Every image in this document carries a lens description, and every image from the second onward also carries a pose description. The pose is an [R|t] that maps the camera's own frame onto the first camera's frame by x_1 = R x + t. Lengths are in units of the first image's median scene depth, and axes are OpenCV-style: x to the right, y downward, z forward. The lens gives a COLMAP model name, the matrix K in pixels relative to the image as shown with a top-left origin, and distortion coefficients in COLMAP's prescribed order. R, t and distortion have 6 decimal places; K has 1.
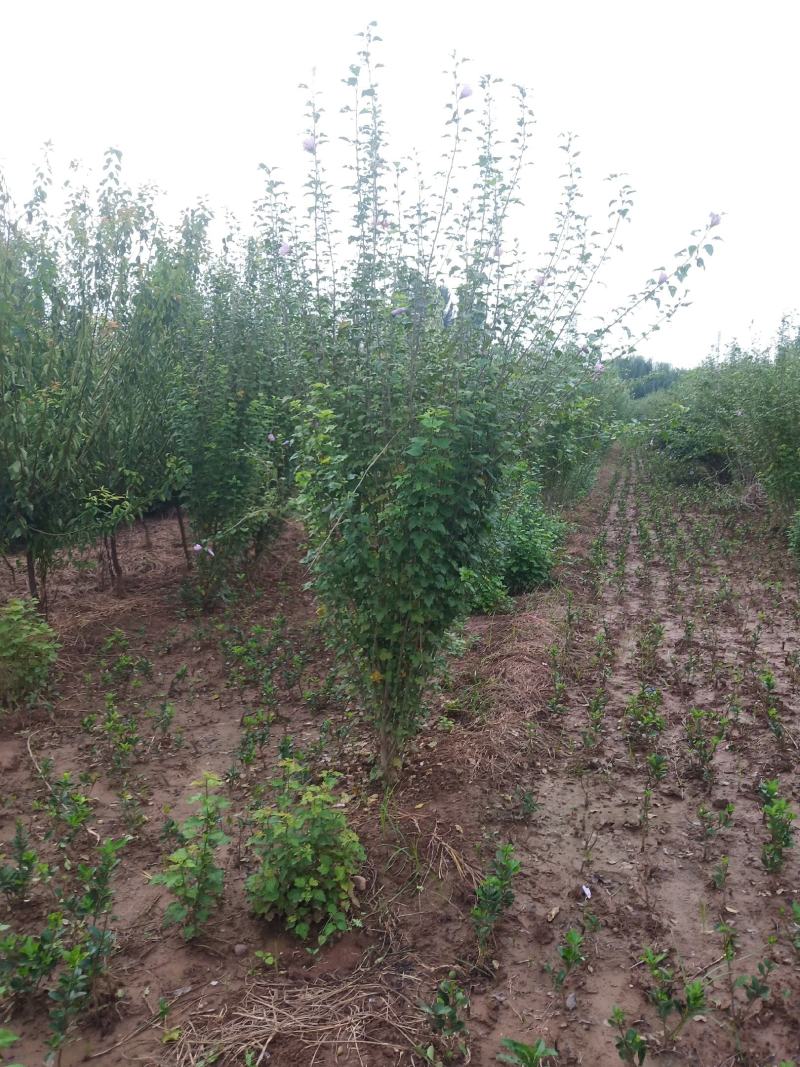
lens RADIAL K [[851.8, 0, 400.0], [0, 851.8, 533.5], [0, 0, 1]] dist [0.002669, -0.003054]
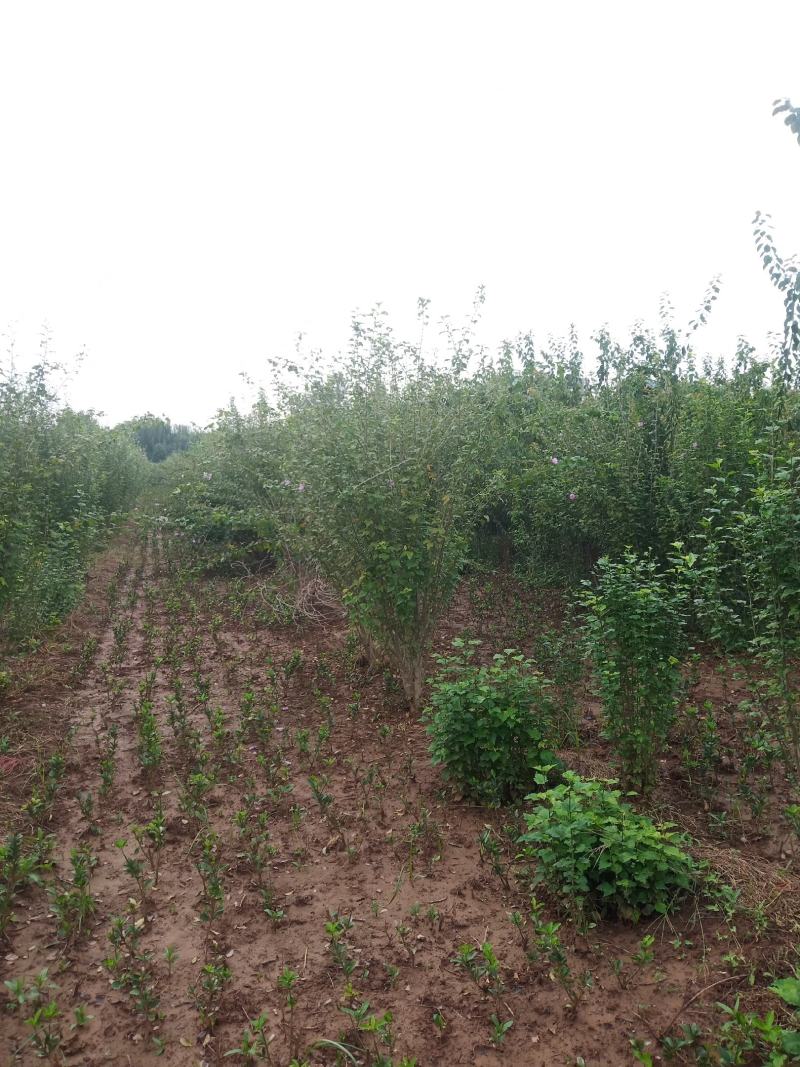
lens RADIAL K [[859.0, 0, 396.1], [0, 859.0, 526.1], [0, 0, 1]] dist [0.000037, -0.003095]
pose [[0.859622, -0.052819, 0.508194, 0.117570], [0.094238, 0.993968, -0.056097, -0.056390], [-0.502165, 0.096113, 0.859414, 0.349832]]
